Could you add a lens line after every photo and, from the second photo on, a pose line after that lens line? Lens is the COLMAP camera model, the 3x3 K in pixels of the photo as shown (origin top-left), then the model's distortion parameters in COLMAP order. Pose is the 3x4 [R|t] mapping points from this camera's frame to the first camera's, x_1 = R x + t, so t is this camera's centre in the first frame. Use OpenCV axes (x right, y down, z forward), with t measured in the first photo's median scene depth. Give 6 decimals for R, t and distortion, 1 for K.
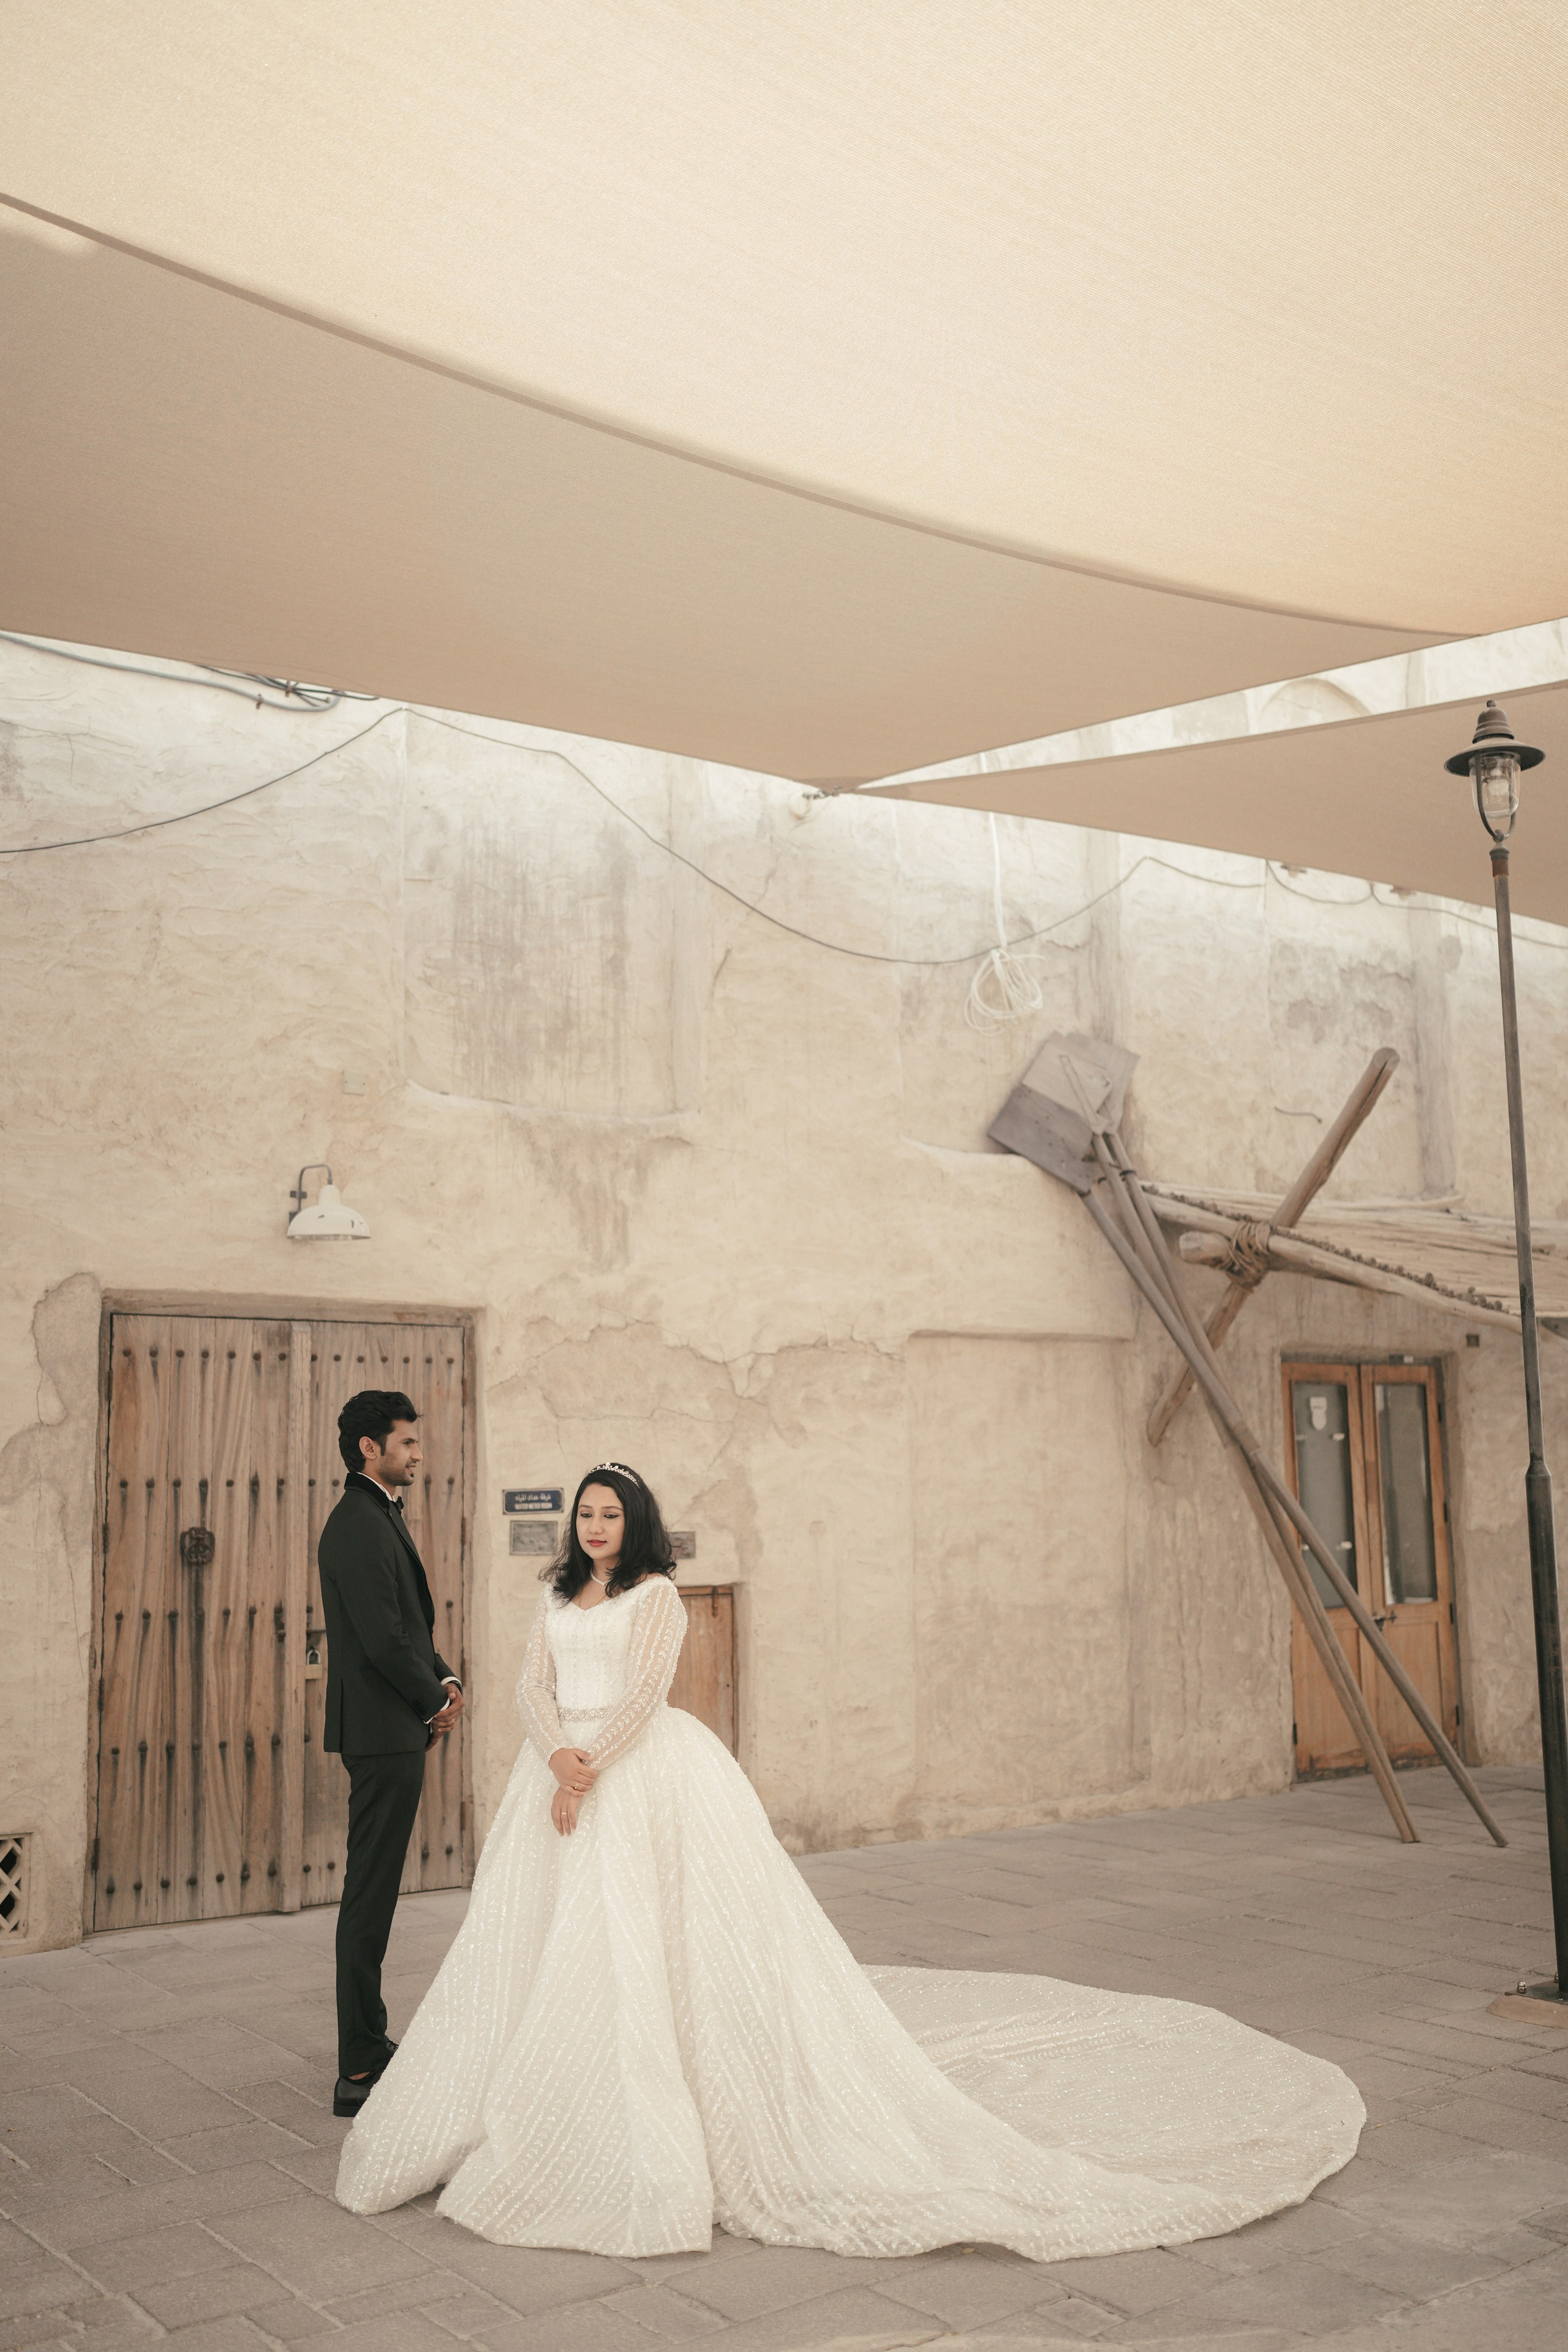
lens RADIAL K [[2204.5, 0, 779.0], [0, 2204.5, 1146.3], [0, 0, 1]] dist [-0.152611, 0.325273]
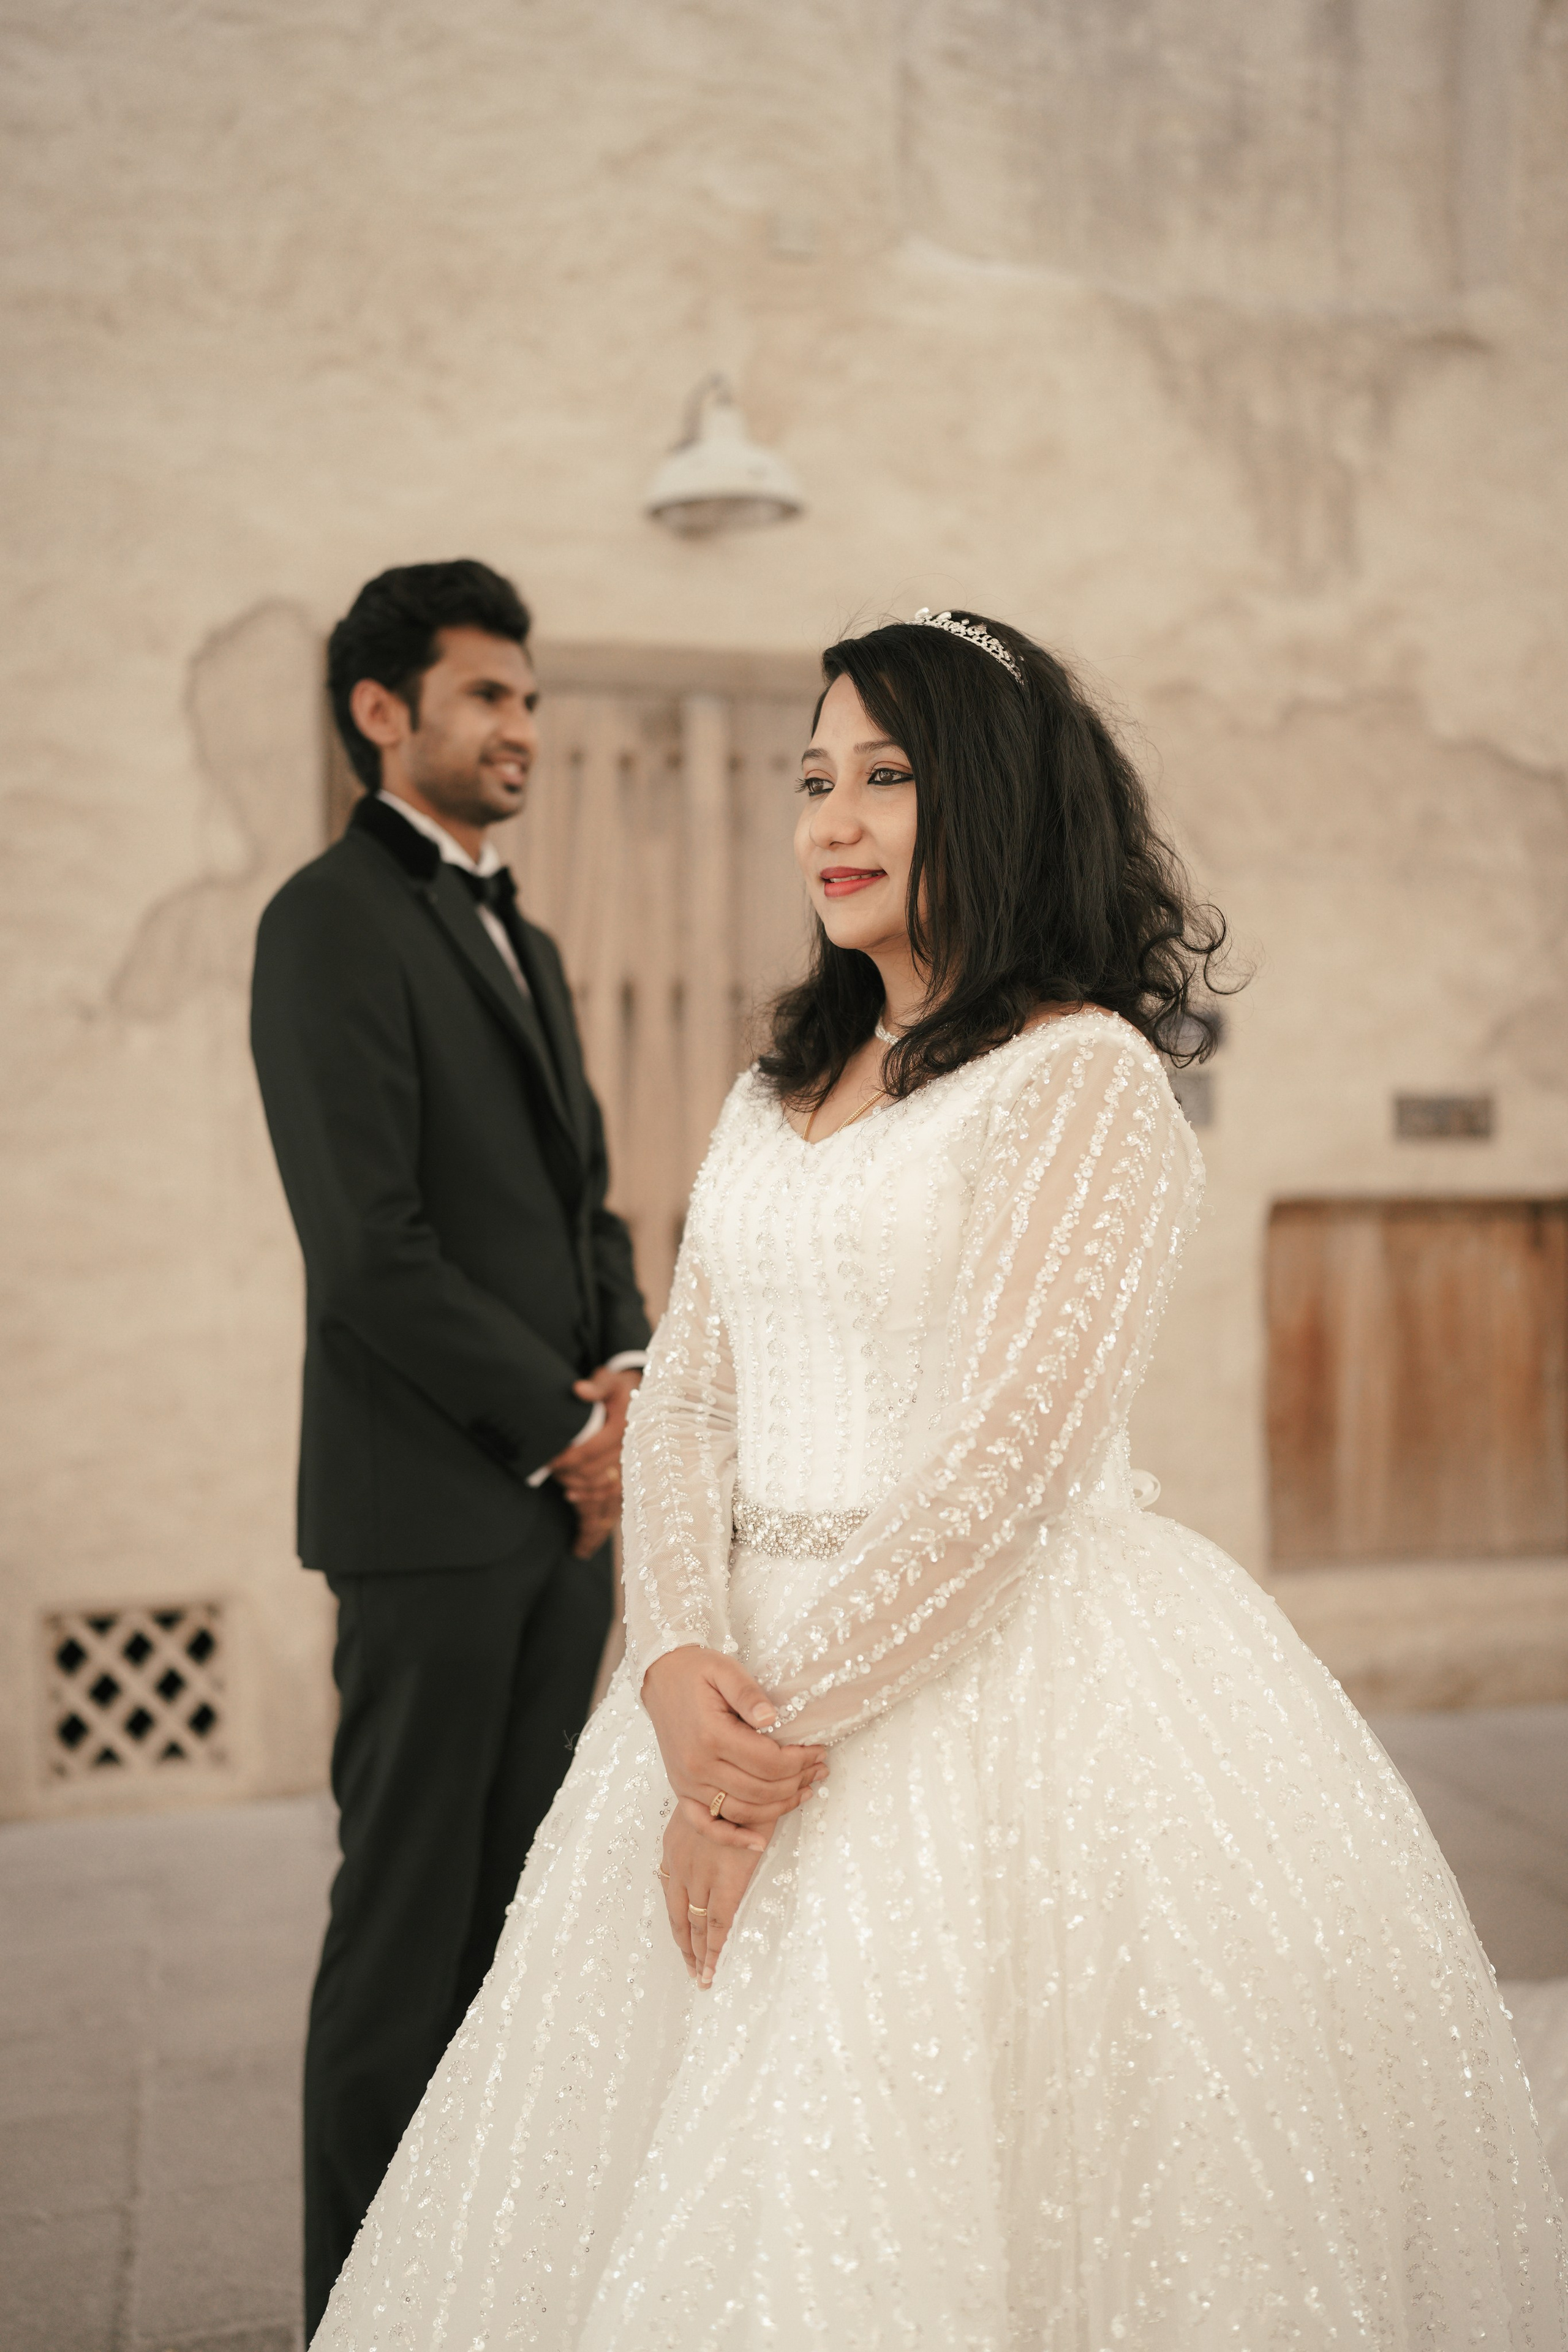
lens RADIAL K [[2204.5, 0, 779.0], [0, 2204.5, 1146.3], [0, 0, 1]] dist [-0.152611, 0.325273]
pose [[0.919473, 0.011261, -0.392993, 0.008456], [0.044557, 0.990165, 0.132621, 0.119720], [0.390621, -0.139452, 0.909928, 0.509587]]
